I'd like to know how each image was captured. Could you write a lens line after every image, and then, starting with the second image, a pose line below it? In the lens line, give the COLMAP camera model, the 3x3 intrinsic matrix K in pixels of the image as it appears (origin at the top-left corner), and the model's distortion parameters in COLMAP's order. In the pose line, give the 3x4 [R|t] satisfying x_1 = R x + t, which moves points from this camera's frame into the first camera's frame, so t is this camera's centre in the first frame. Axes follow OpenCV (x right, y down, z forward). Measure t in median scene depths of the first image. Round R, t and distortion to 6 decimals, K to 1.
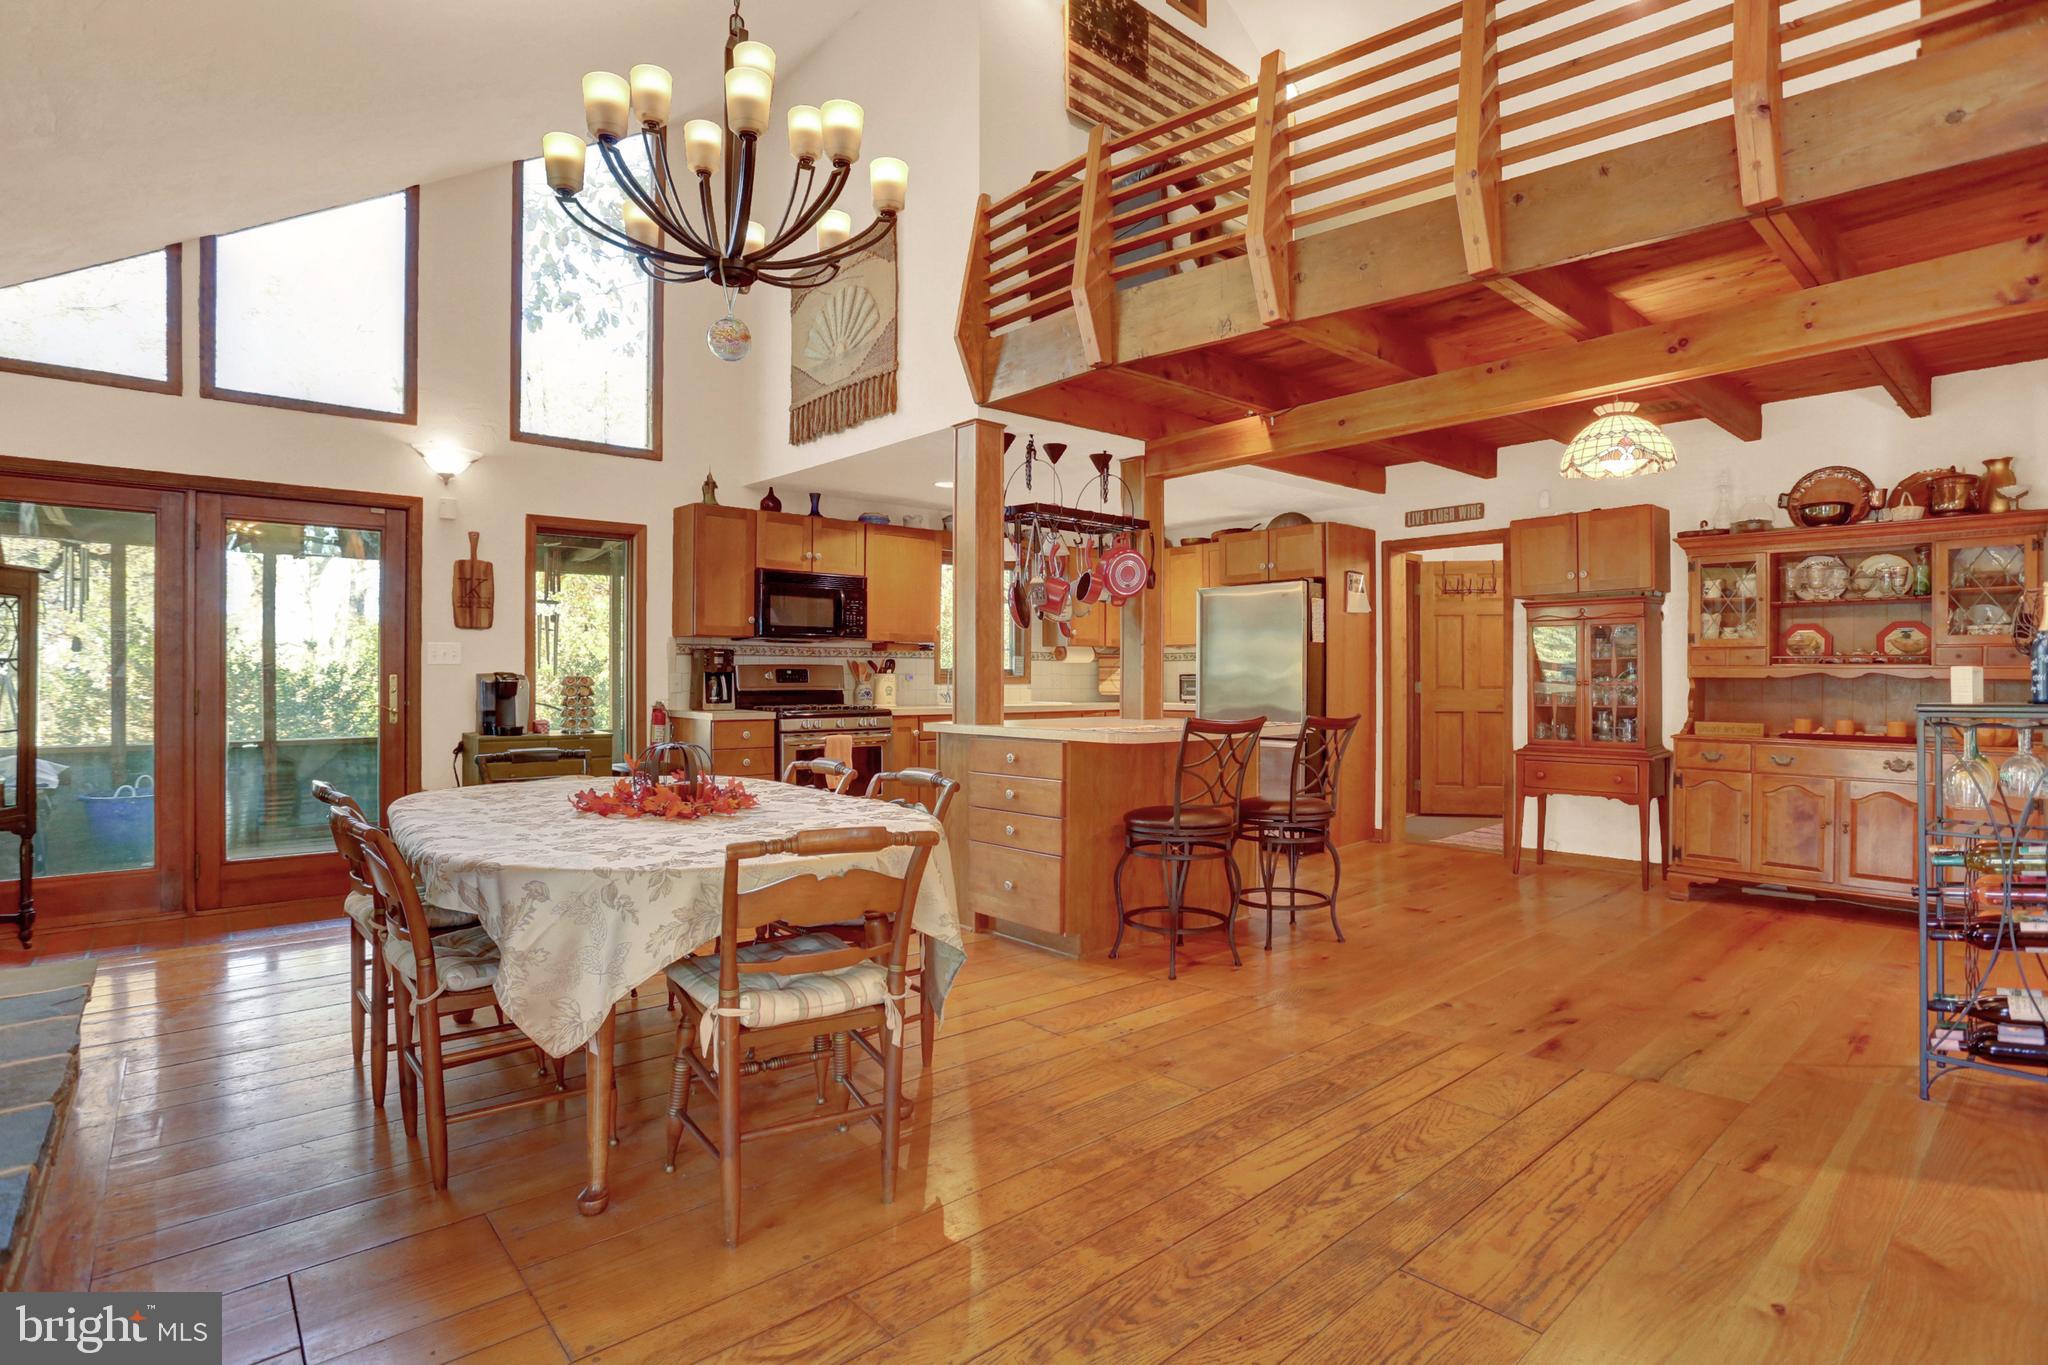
lens RADIAL K [[1005.1, 0, 1000.2], [0, 1005.1, 683.3], [0, 0, 1]] dist [-0.047600, 0.000186]
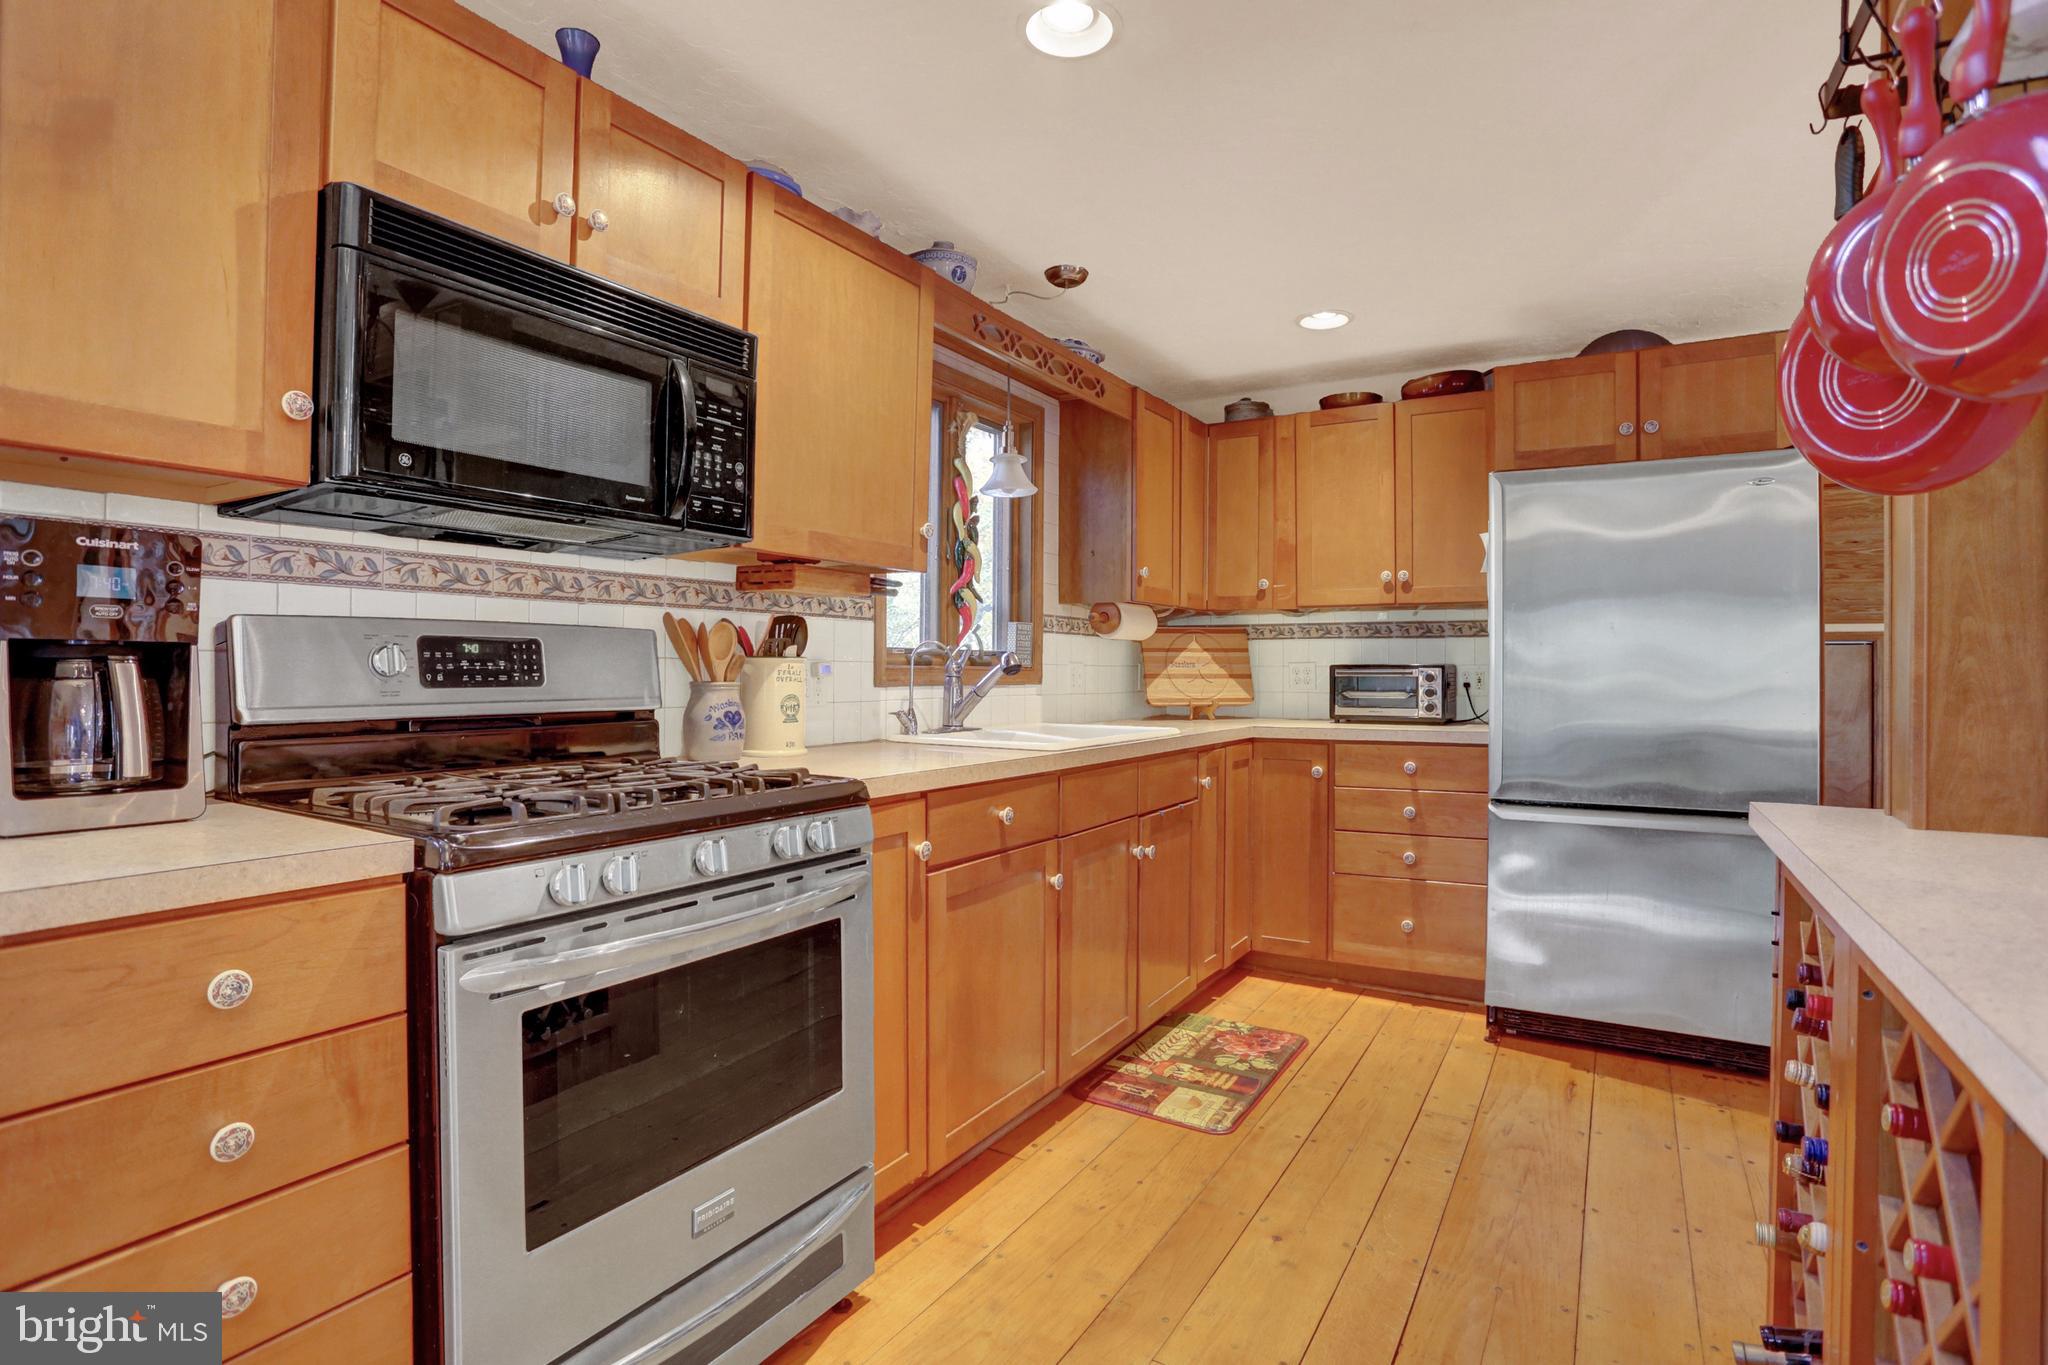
lens RADIAL K [[1010.5, 0, 1032.1], [0, 1010.5, 685.7], [0, 0, 1]] dist [-0.052313, 0.000362]
pose [[0.947104, -0.000596, 0.320926, -0.206317], [-0.002433, 0.999956, 0.009038, -0.005084], [-0.320917, -0.009340, 0.947061, 0.939187]]
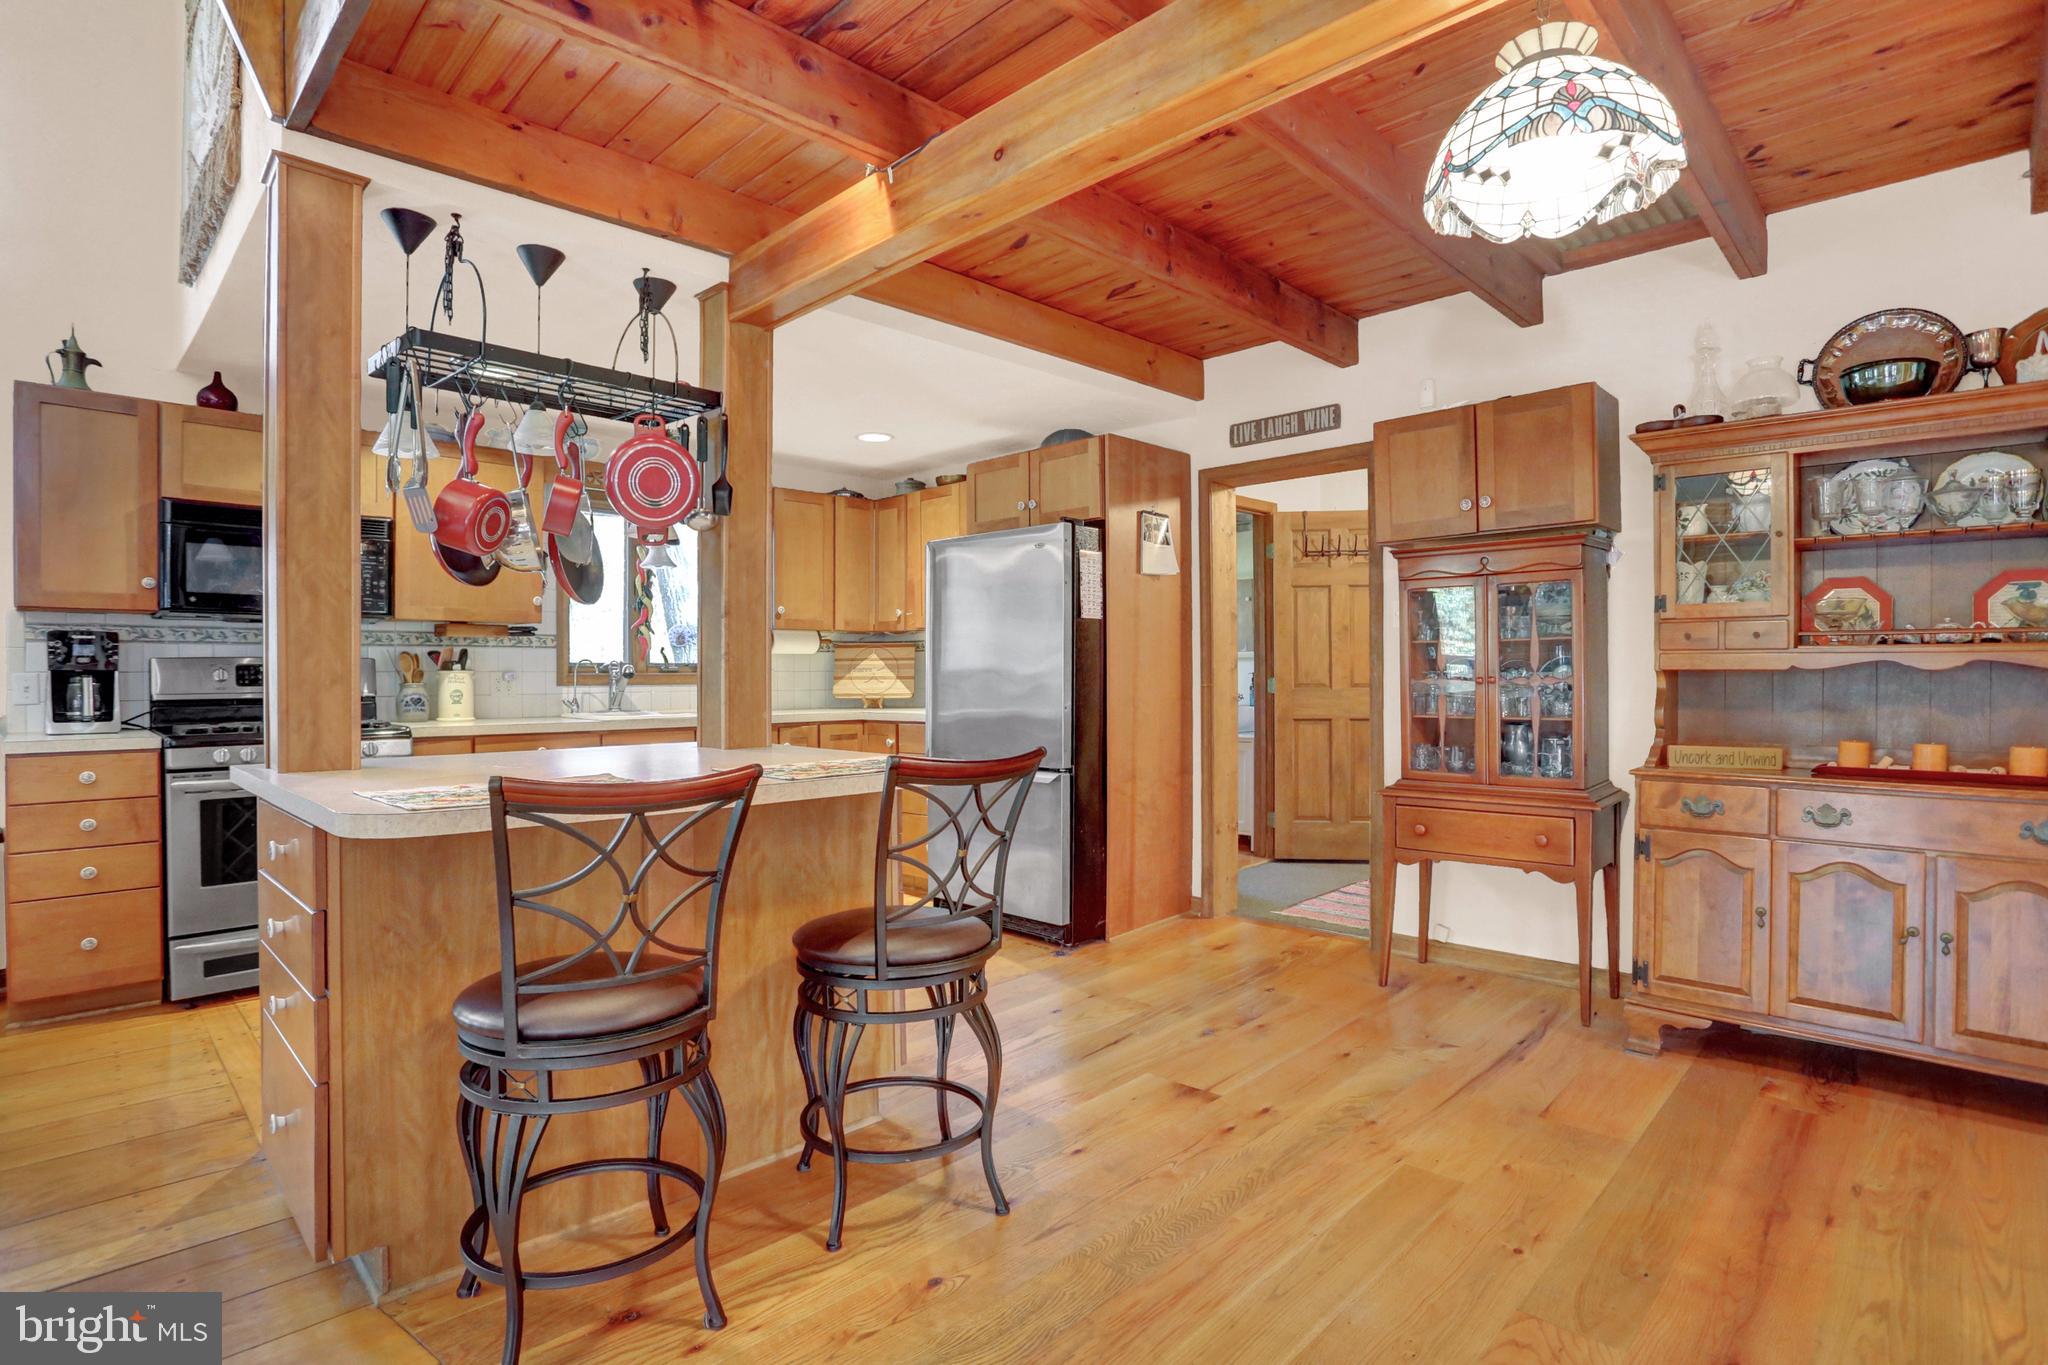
lens RADIAL K [[1018.7, 0, 1024.0], [0, 1018.7, 682.5], [0, 0, 1]] dist [-0.053892, 0.000449]
pose [[0.995292, -0.006060, 0.096731, 0.276721], [0.005827, 0.999979, 0.002689, -0.002298], [-0.096746, -0.002113, 0.995307, 0.460567]]
